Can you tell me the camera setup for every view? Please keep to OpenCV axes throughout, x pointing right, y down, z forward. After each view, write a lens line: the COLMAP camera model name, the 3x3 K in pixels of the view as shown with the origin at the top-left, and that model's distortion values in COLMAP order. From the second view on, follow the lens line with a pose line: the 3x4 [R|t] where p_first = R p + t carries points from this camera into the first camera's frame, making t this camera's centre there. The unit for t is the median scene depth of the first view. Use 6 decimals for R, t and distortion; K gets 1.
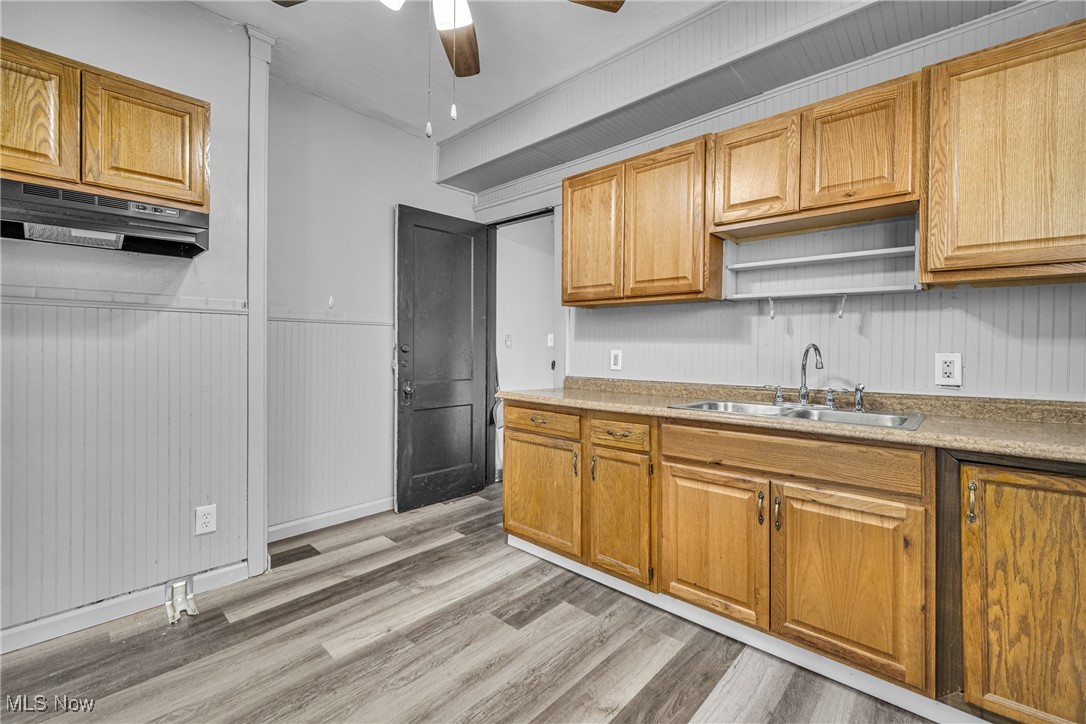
lens RADIAL K [[465.9, 0, 529.3], [0, 465.9, 352.0], [0, 0, 1]] dist [0.003957, 0.000298]
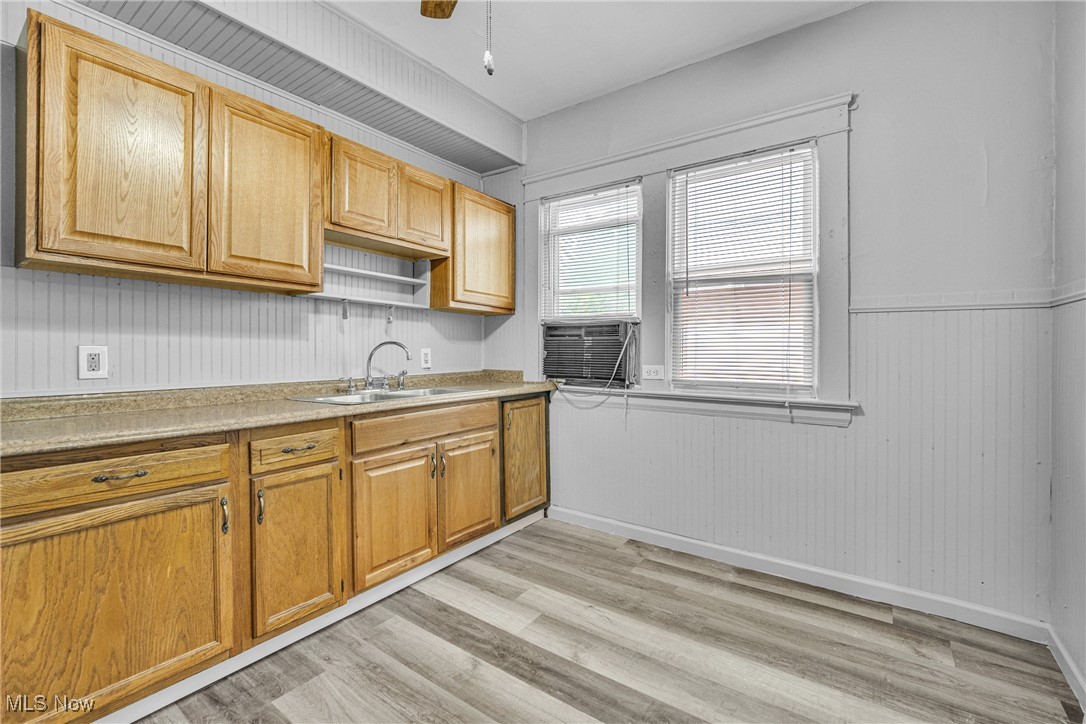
lens RADIAL K [[474.3, 0, 541.2], [0, 474.3, 350.0], [0, 0, 1]] dist [0.000620, -0.000174]
pose [[-0.132271, -0.004263, 0.991204, -0.757527], [0.004880, 0.999976, 0.004952, 0.001547], [-0.991202, 0.005492, -0.132247, 0.759300]]
